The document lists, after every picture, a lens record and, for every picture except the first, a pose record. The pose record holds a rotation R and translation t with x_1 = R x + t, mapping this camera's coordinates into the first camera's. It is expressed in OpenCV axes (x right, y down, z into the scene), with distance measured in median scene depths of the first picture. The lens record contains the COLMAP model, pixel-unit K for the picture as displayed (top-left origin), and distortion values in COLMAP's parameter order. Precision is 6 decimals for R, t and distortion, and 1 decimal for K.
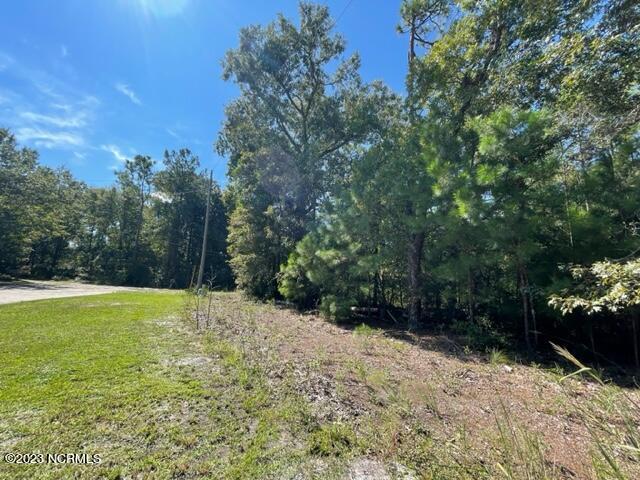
lens RADIAL K [[258.8, 0, 319.3], [0, 258.8, 241.8], [0, 0, 1]] dist [0.003124, -0.000713]
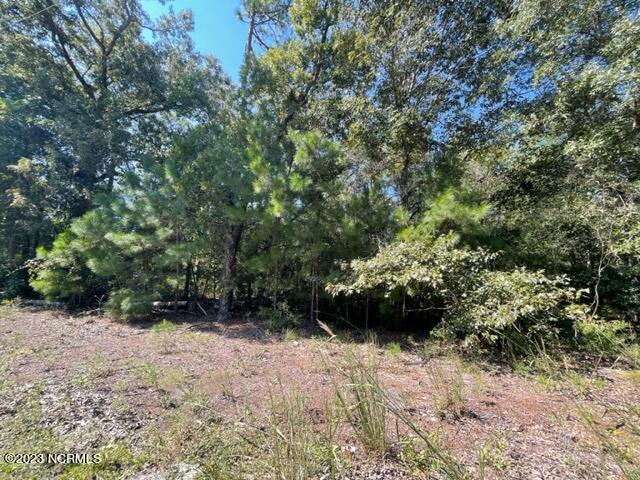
lens RADIAL K [[258.8, 0, 318.9], [0, 258.8, 241.2], [0, 0, 1]] dist [0.003124, -0.000713]
pose [[0.782051, 0.076859, 0.618457, 0.007594], [-0.097058, 0.995278, -0.000958, -0.000820], [-0.615610, -0.059276, 0.785818, -0.001535]]
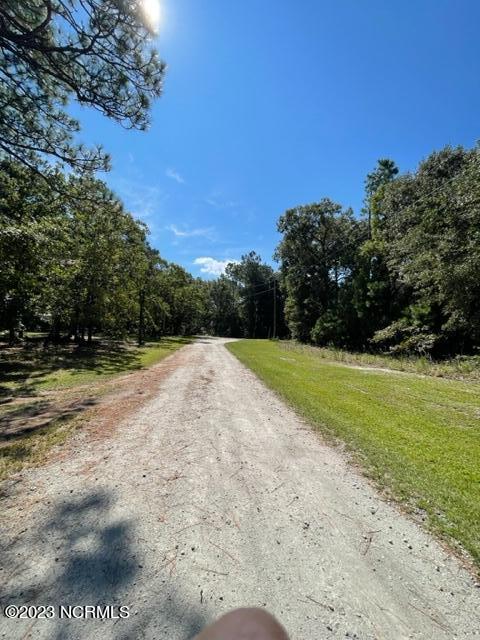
lens RADIAL K [[258.8, 0, 240.5], [0, 258.8, 321.0], [0, 0, 1]] dist [0.003124, -0.000713]
pose [[0.889346, -0.037262, -0.455714, 0.395108], [0.086011, 0.992515, 0.086699, -0.262476], [0.449073, -0.116301, 0.885894, -1.530280]]
